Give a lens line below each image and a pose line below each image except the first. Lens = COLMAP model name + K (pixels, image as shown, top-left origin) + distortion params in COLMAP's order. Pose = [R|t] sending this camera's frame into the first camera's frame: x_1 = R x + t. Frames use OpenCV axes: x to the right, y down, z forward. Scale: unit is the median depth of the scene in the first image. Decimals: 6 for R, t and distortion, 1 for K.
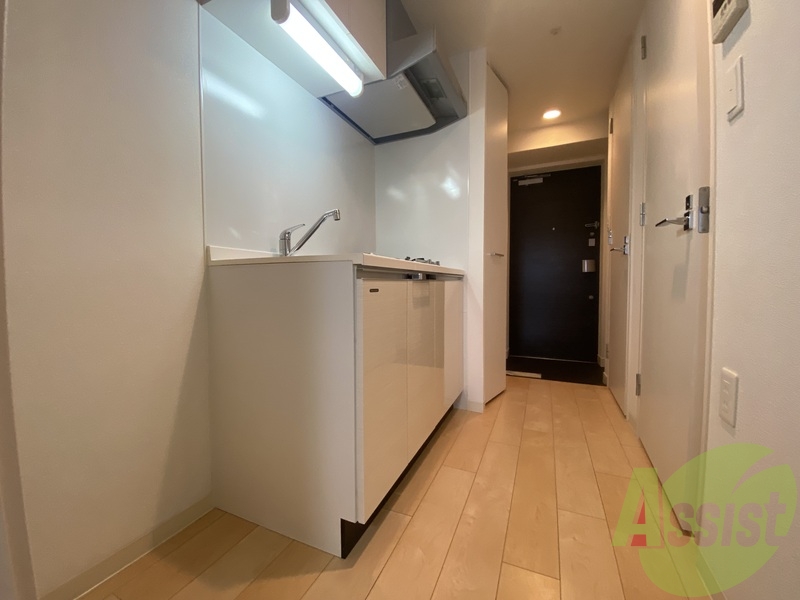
lens RADIAL K [[322.4, 0, 400.0], [0, 322.4, 300.0], [0, 0, 1]] dist [0.015190, -0.018111]
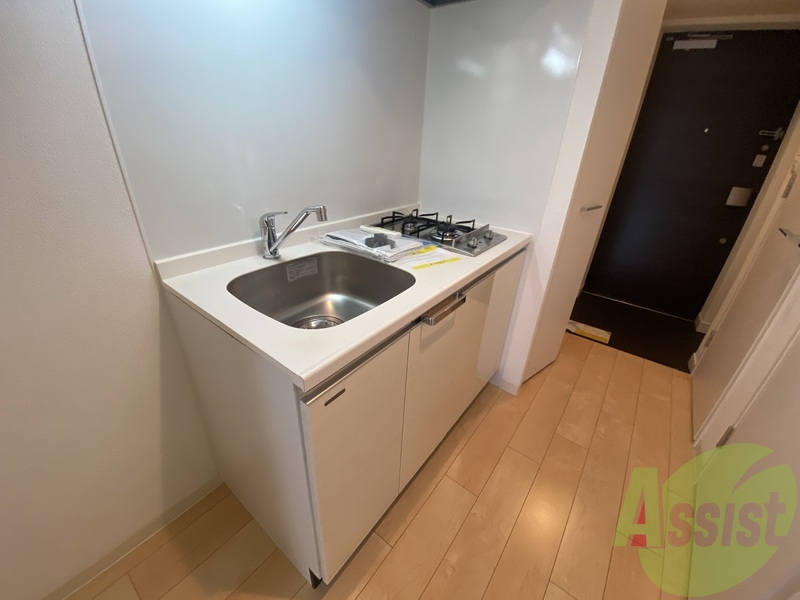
lens RADIAL K [[322.4, 0, 400.0], [0, 322.4, 300.0], [0, 0, 1]] dist [0.015190, -0.018111]
pose [[0.969990, 0.151633, -0.190070, 0.072756], [-0.060971, 0.908430, 0.413567, -0.237841], [0.235376, -0.389567, 0.890413, 0.224680]]
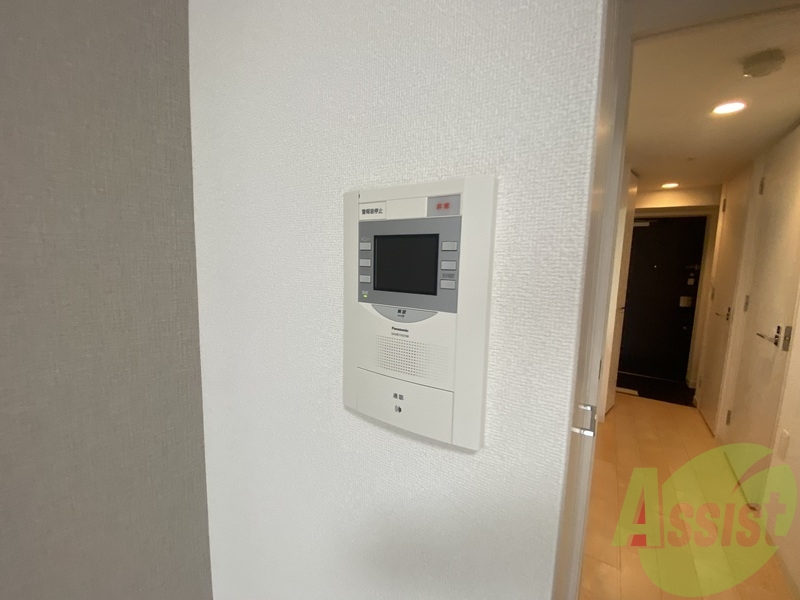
lens RADIAL K [[322.4, 0, 400.0], [0, 322.4, 300.0], [0, 0, 1]] dist [0.015190, -0.018111]
pose [[0.988810, 0.050131, -0.140502, -0.458108], [-0.040034, 0.996470, 0.073793, -0.259877], [0.143706, -0.067342, 0.987327, -0.499640]]
